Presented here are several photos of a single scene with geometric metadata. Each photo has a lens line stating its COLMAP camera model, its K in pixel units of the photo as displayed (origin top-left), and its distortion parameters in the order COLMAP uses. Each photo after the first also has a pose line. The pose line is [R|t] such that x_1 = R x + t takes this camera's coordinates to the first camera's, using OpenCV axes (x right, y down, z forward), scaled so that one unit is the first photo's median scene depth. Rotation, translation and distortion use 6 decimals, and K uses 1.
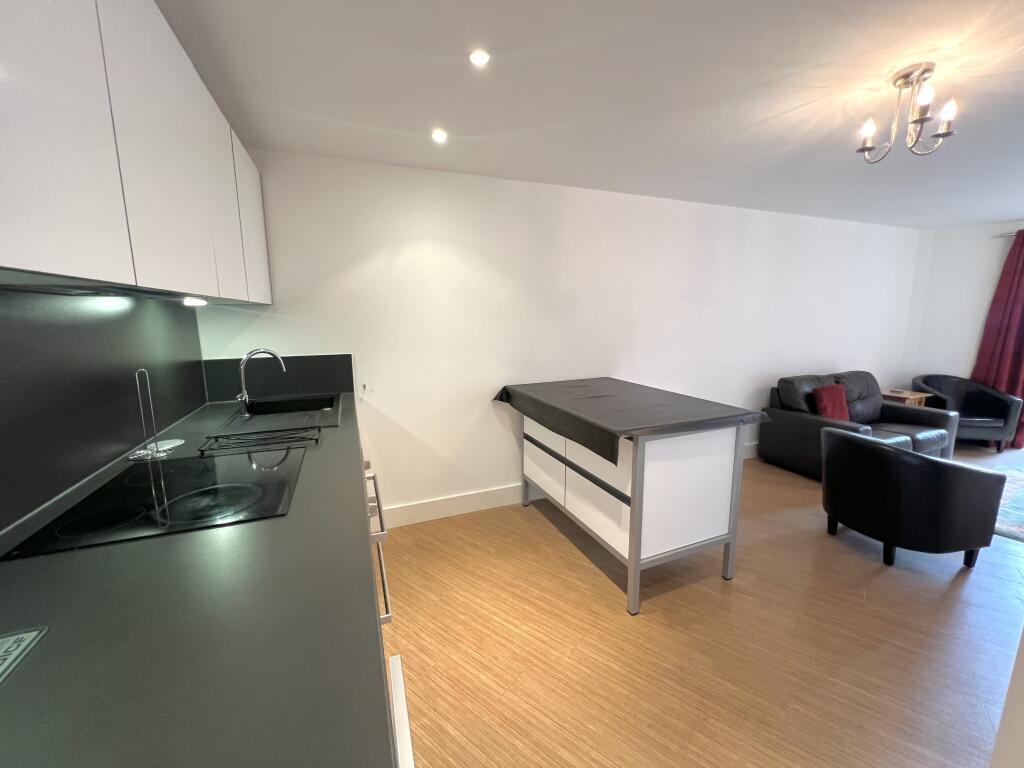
lens RADIAL K [[410.4, 0, 511.3], [0, 410.4, 381.8], [0, 0, 1]] dist [0.001766, 0.000199]
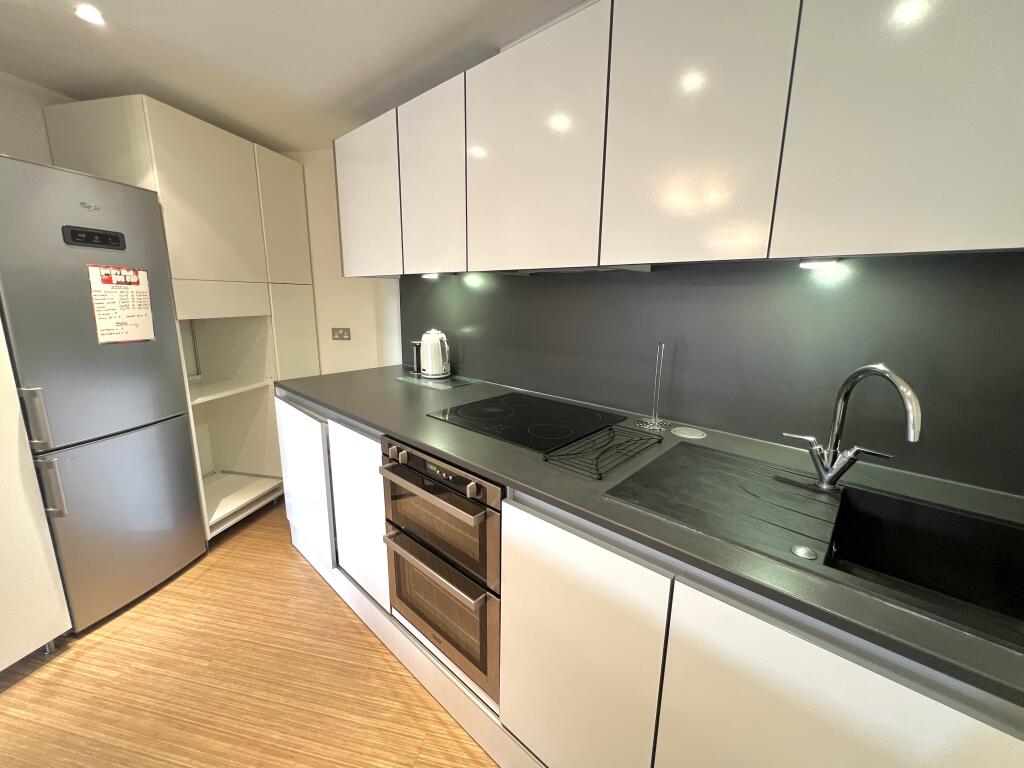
lens RADIAL K [[410.3, 0, 517.7], [0, 410.3, 383.3], [0, 0, 1]] dist [0.001031, 0.000101]
pose [[-0.897817, 0.088690, -0.431345, -0.116638], [-0.073152, 0.935863, 0.344686, -0.217675], [0.434251, 0.341019, -0.833746, 1.412019]]
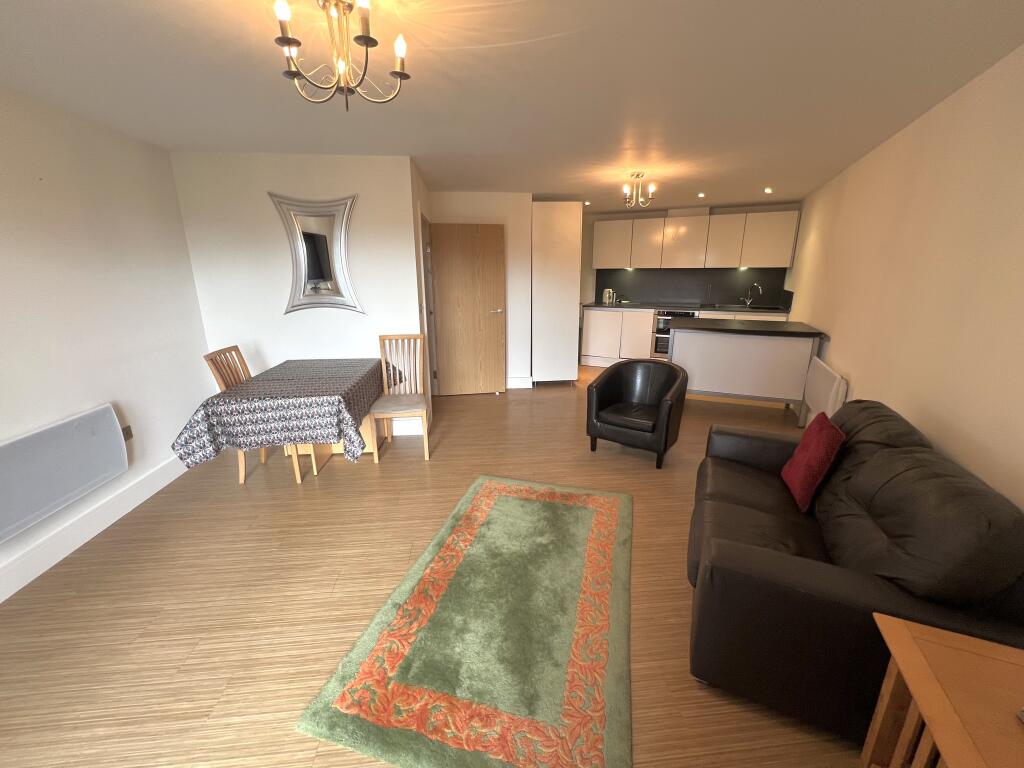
lens RADIAL K [[410.3, 0, 517.7], [0, 410.3, 383.3], [0, 0, 1]] dist [0.001031, 0.000101]
pose [[-0.713222, 0.197132, -0.672646, 3.010728], [-0.099588, 0.921404, 0.375630, -0.415519], [0.693827, 0.334895, -0.637534, 2.217433]]
